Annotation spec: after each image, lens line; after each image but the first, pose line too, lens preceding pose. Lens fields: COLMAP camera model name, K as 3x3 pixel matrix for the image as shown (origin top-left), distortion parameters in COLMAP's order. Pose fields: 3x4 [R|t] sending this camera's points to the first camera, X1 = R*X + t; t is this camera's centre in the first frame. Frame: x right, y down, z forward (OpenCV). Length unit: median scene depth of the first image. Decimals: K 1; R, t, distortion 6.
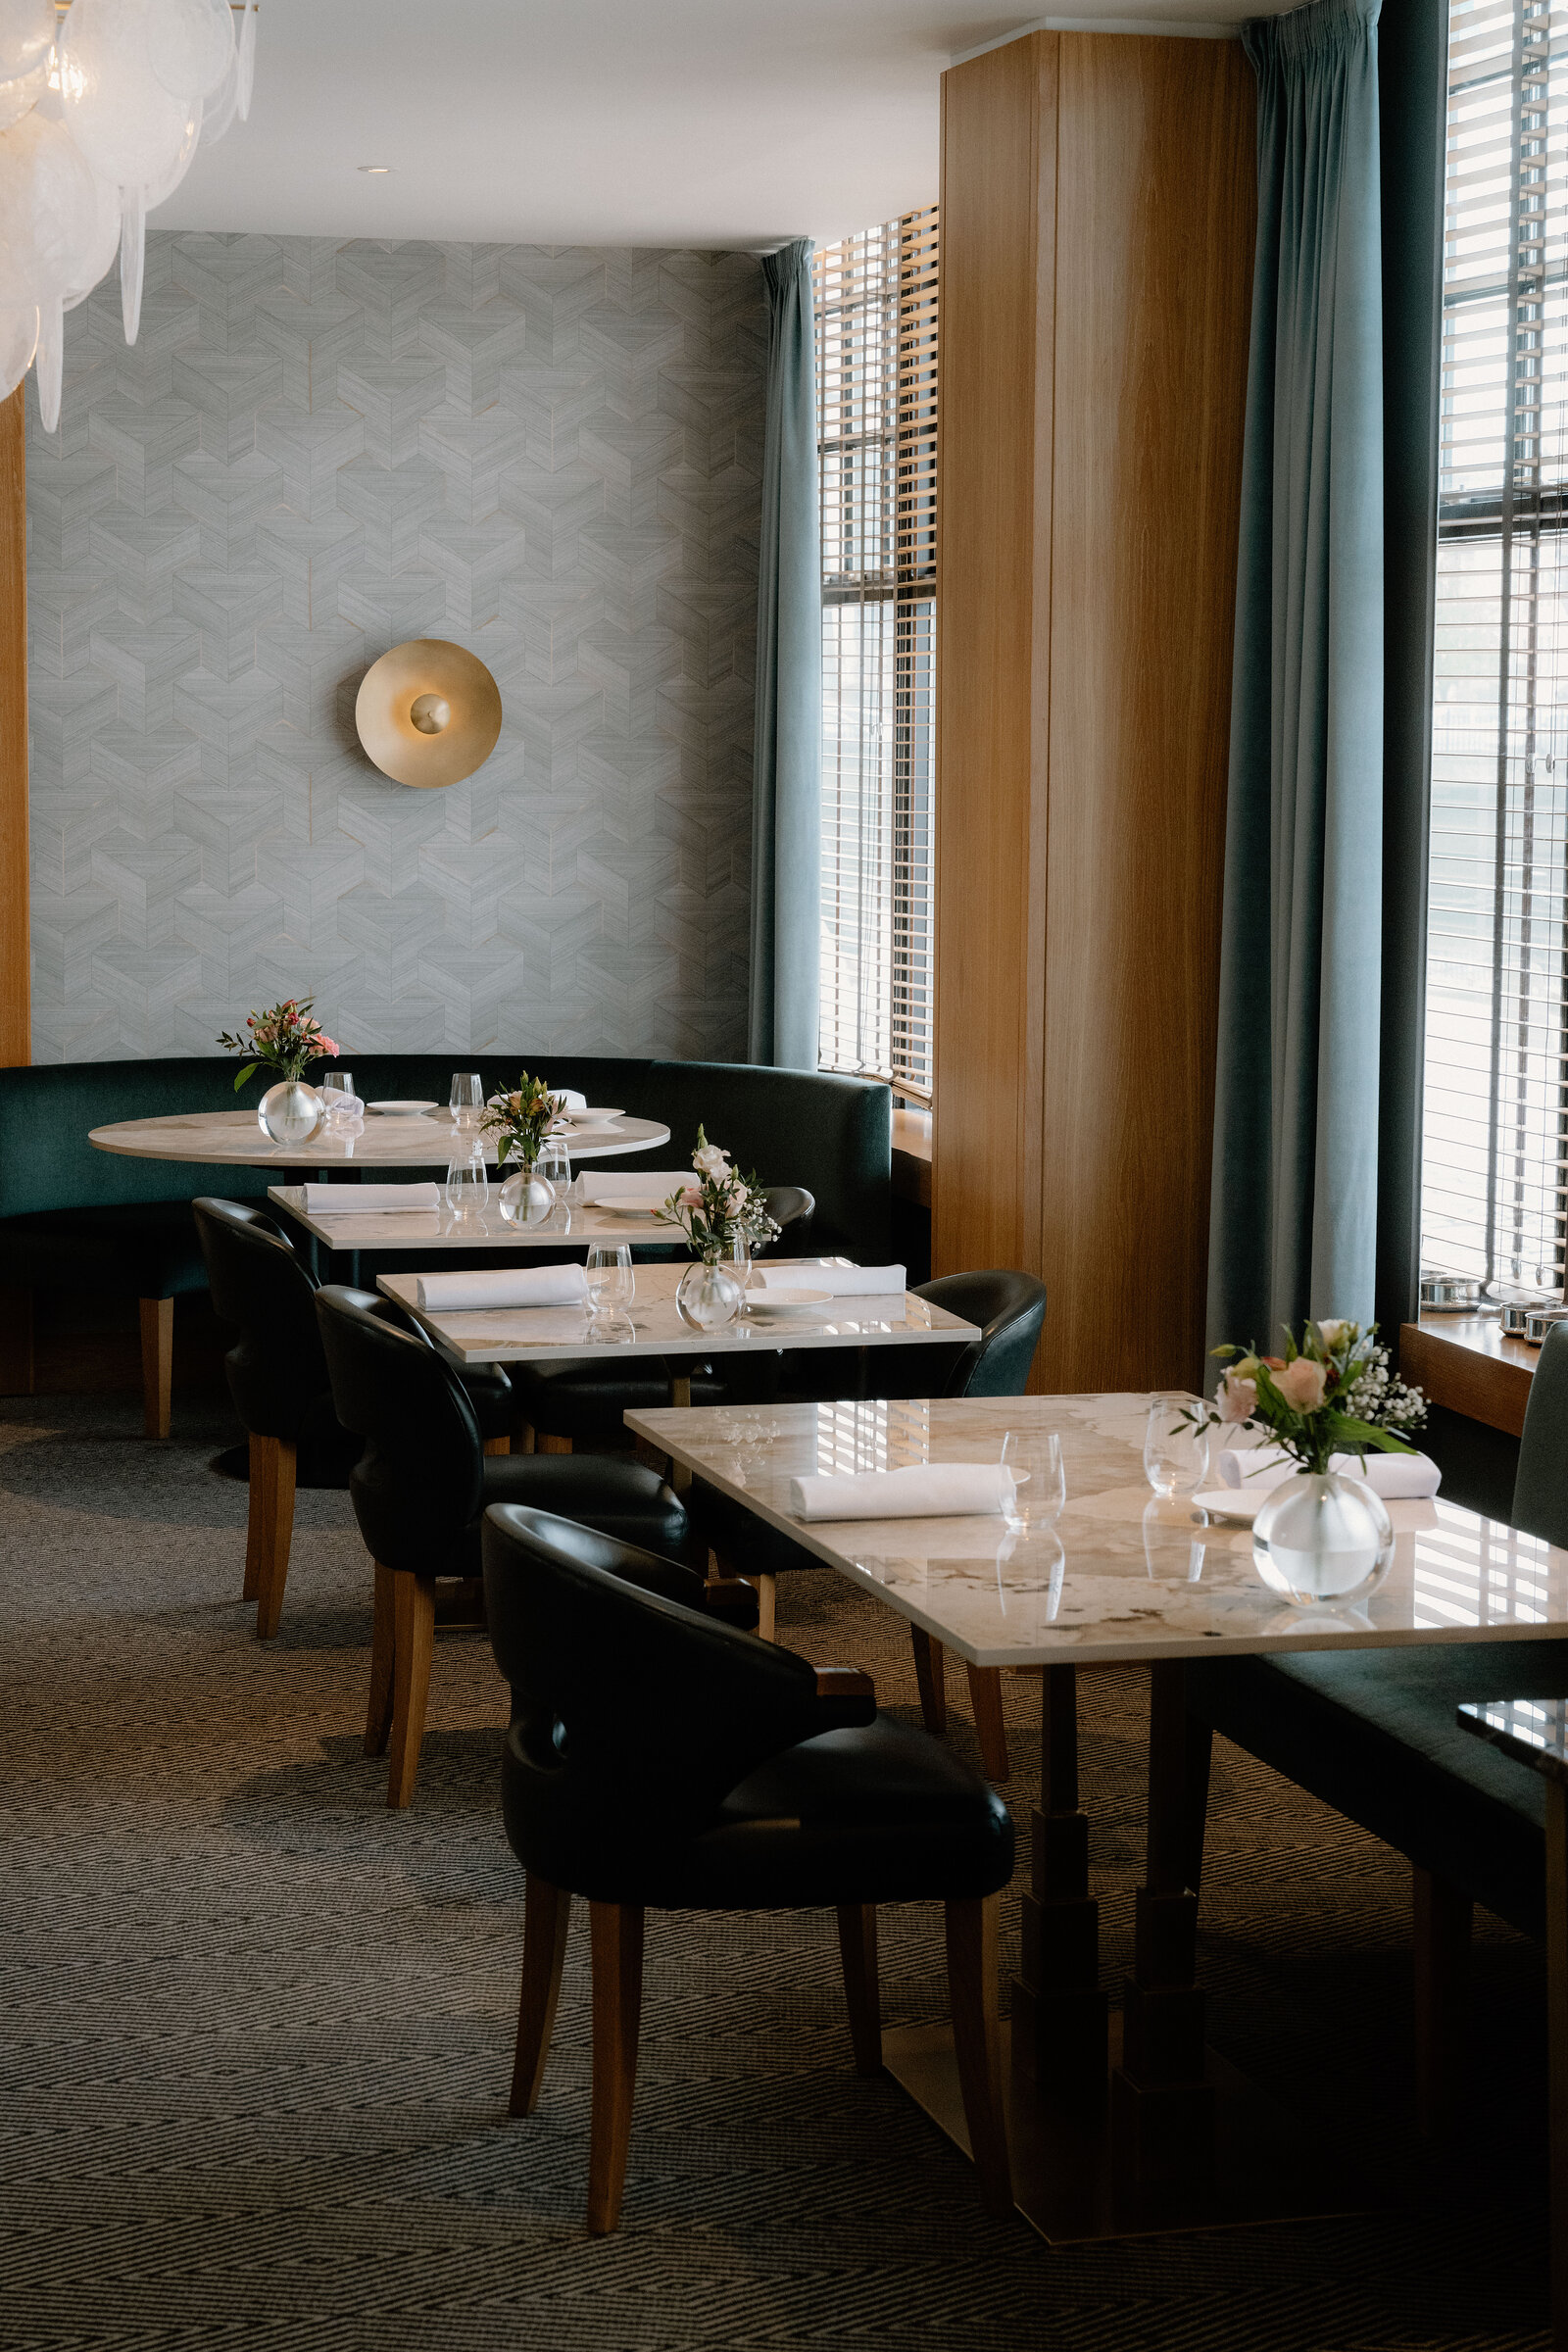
lens RADIAL K [[4561.5, 0, 784.0], [0, 4561.5, 1176.0], [0, 0, 1]] dist [0.048537, -0.152131]
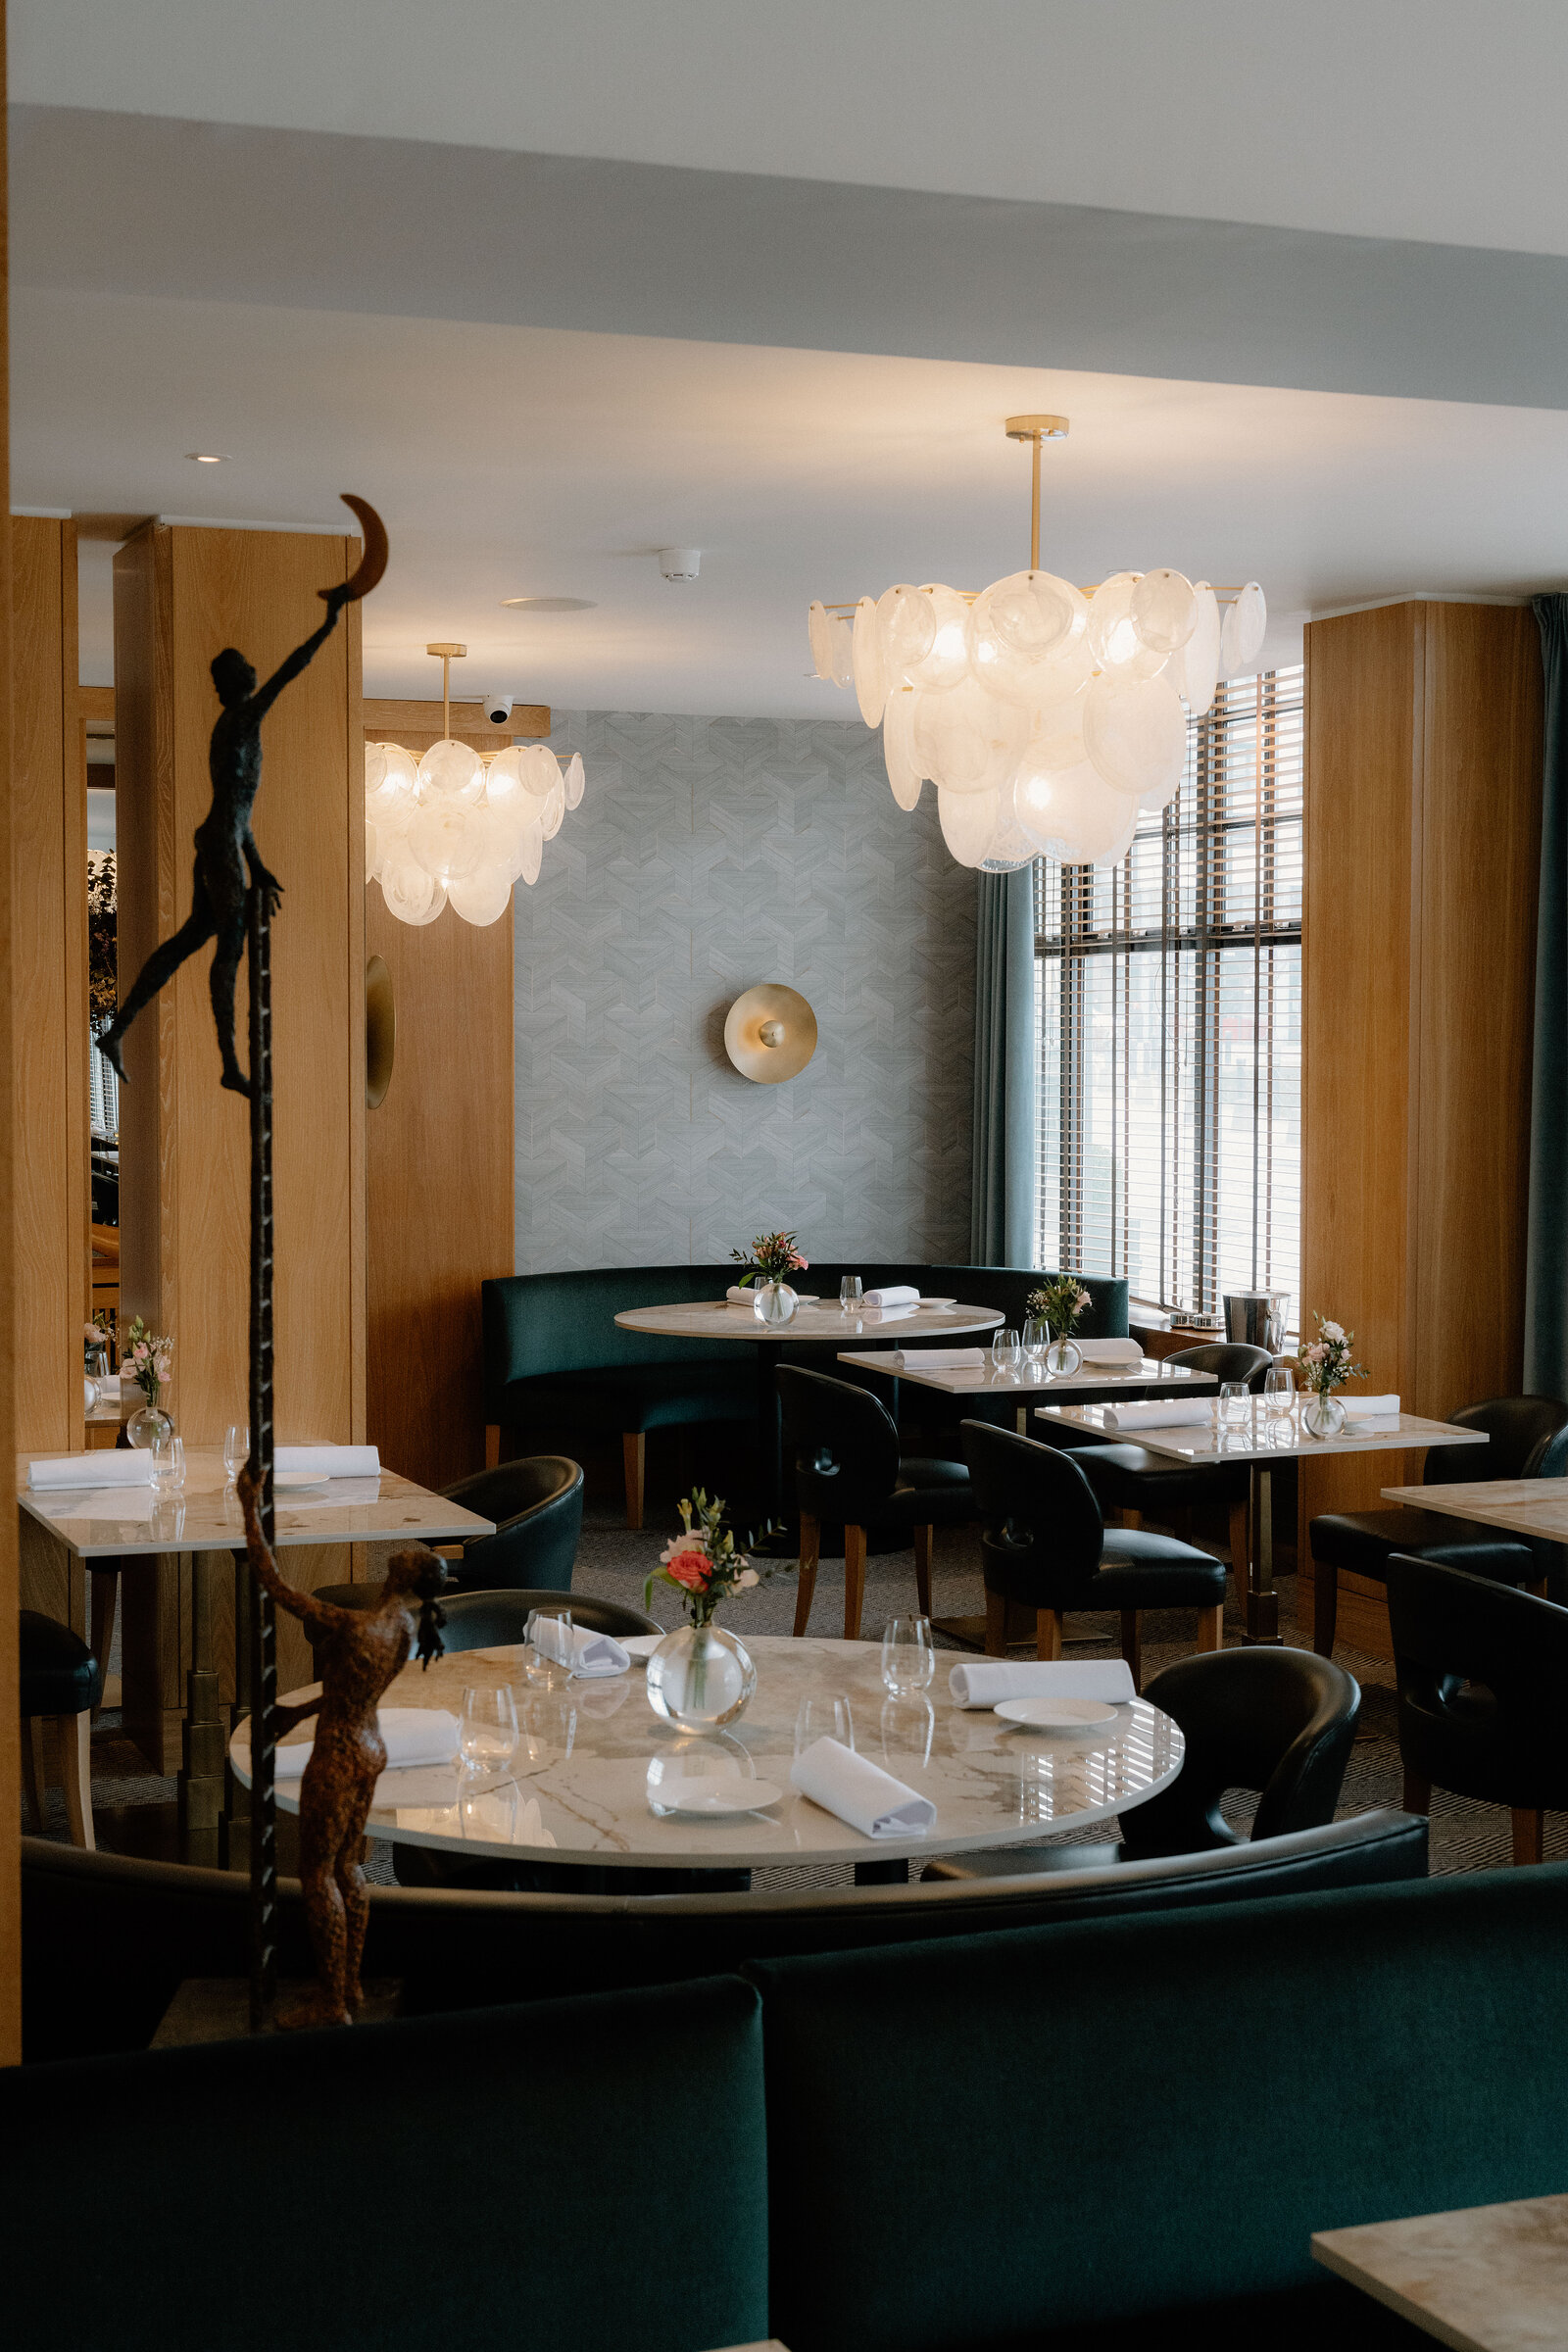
lens RADIAL K [[3244.4, 0, 784.0], [0, 3244.4, 1176.0], [0, 0, 1]] dist [-0.003988, -0.008185]
pose [[0.992277, -0.011411, 0.123518, -0.204512], [0.017877, 0.998520, -0.051366, -0.001070], [-0.122749, 0.053177, 0.991012, -0.041079]]
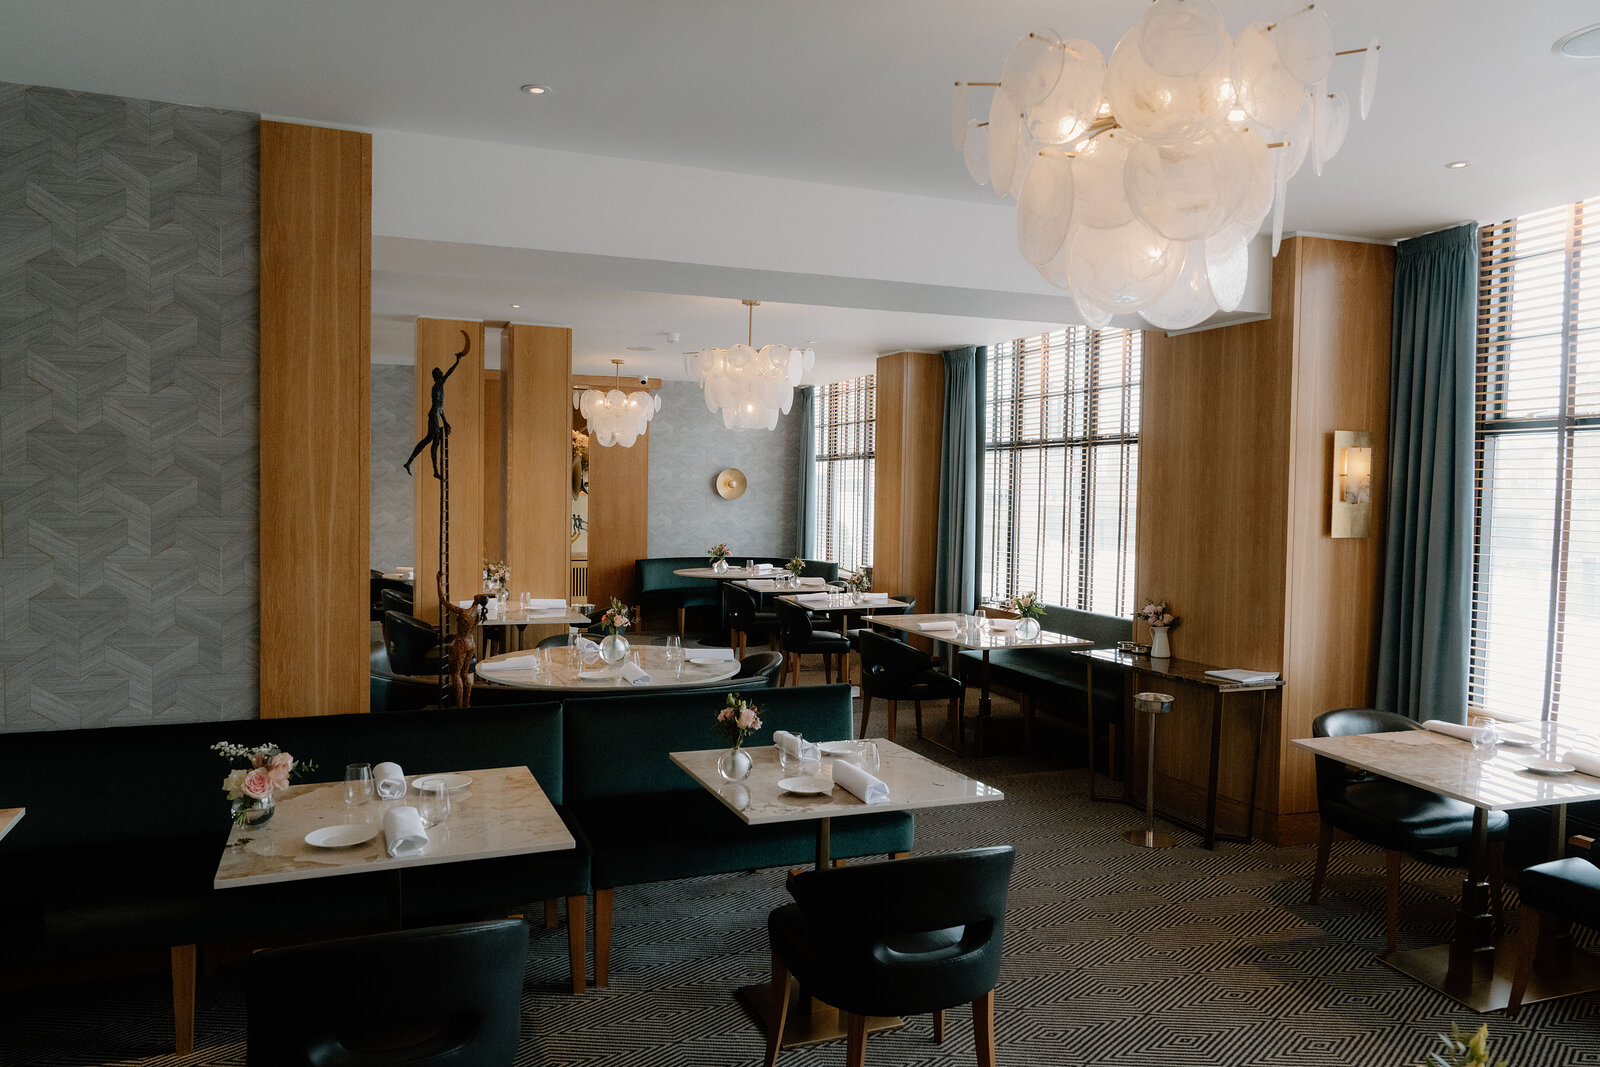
lens RADIAL K [[1134.7, 0, 815.7], [0, 1134.7, 529.2], [0, 0, 1]] dist [-0.007386, 0.001583]
pose [[0.992170, 0.005943, 0.124757, -0.137399], [0.001989, 0.997988, -0.063364, 0.018640], [-0.124882, 0.063116, 0.990162, -0.158209]]
